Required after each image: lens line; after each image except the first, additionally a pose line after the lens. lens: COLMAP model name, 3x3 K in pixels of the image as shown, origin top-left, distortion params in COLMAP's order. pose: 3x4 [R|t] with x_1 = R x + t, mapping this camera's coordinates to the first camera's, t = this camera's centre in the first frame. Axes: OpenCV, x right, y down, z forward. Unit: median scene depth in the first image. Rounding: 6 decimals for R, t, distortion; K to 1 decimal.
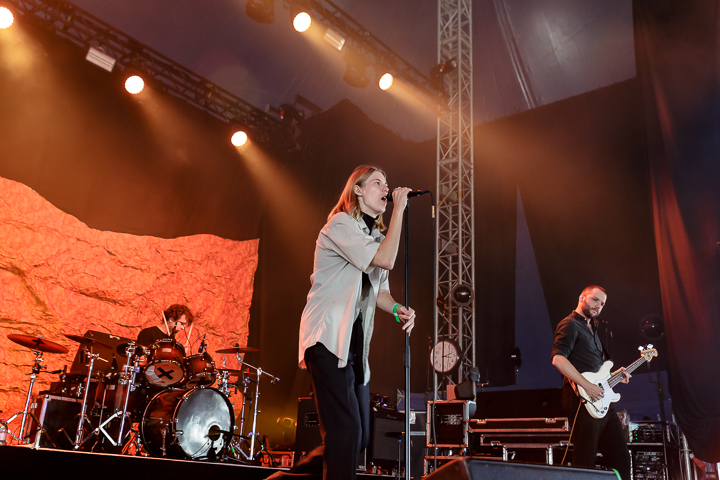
lens RADIAL K [[707.6, 0, 360.0], [0, 707.6, 240.0], [0, 0, 1]] dist [0.010691, 0.010867]
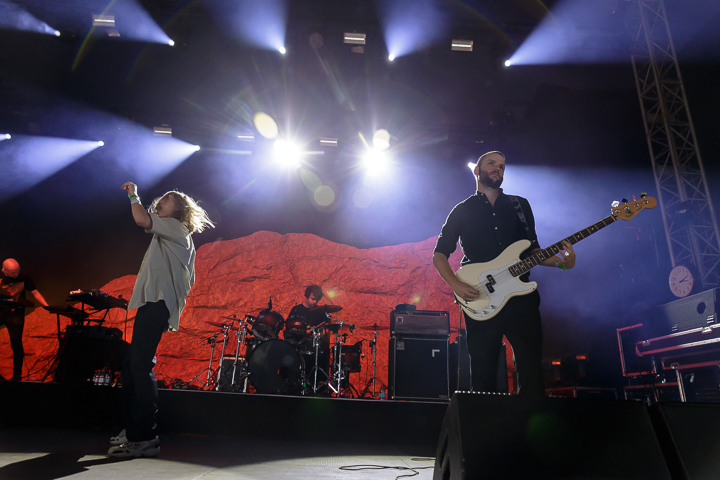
lens RADIAL K [[476.8, 0, 360.0], [0, 476.8, 240.0], [0, 0, 1]] dist [0.002299, 0.001137]
pose [[0.673942, -0.273564, -0.686269, 0.337859], [0.240946, 0.959514, -0.145869, 0.118832], [0.698389, -0.067047, 0.712571, 0.291942]]
